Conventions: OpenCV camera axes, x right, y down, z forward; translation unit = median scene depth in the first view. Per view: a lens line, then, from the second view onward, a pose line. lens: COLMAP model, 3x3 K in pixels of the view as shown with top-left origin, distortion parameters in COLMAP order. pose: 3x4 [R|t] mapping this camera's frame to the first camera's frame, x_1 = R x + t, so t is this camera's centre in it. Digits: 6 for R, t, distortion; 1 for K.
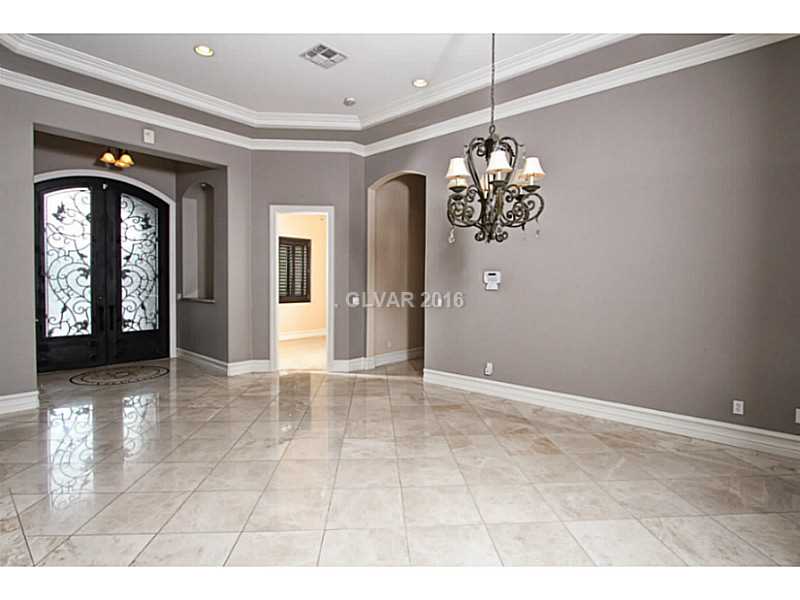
lens RADIAL K [[413.7, 0, 405.2], [0, 413.7, 294.0], [0, 0, 1]] dist [-0.045537, -0.003408]
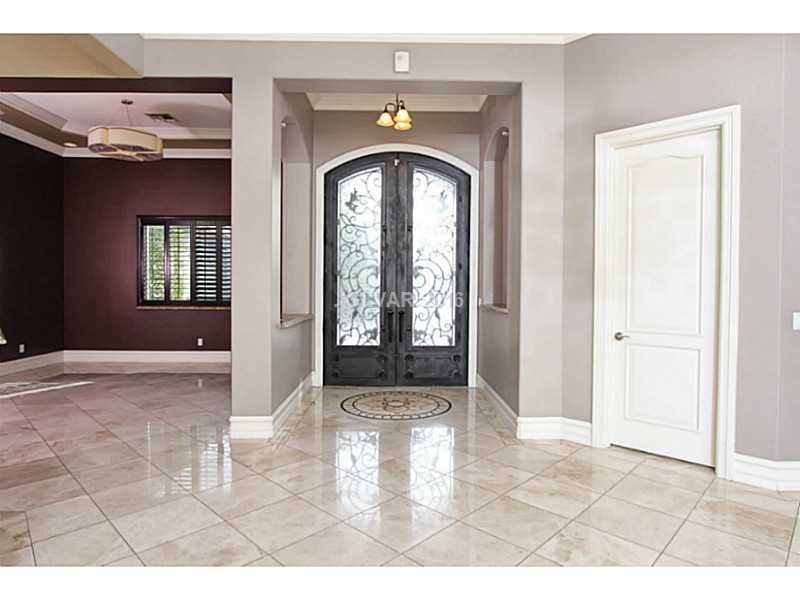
lens RADIAL K [[466.6, 0, 418.1], [0, 466.6, 291.9], [0, 0, 1]] dist [0.013492, -0.000763]
pose [[0.683679, 0.005875, -0.729759, -0.039175], [-0.020481, 0.999728, -0.011138, -0.000637], [0.729495, 0.022561, 0.683613, 0.410741]]
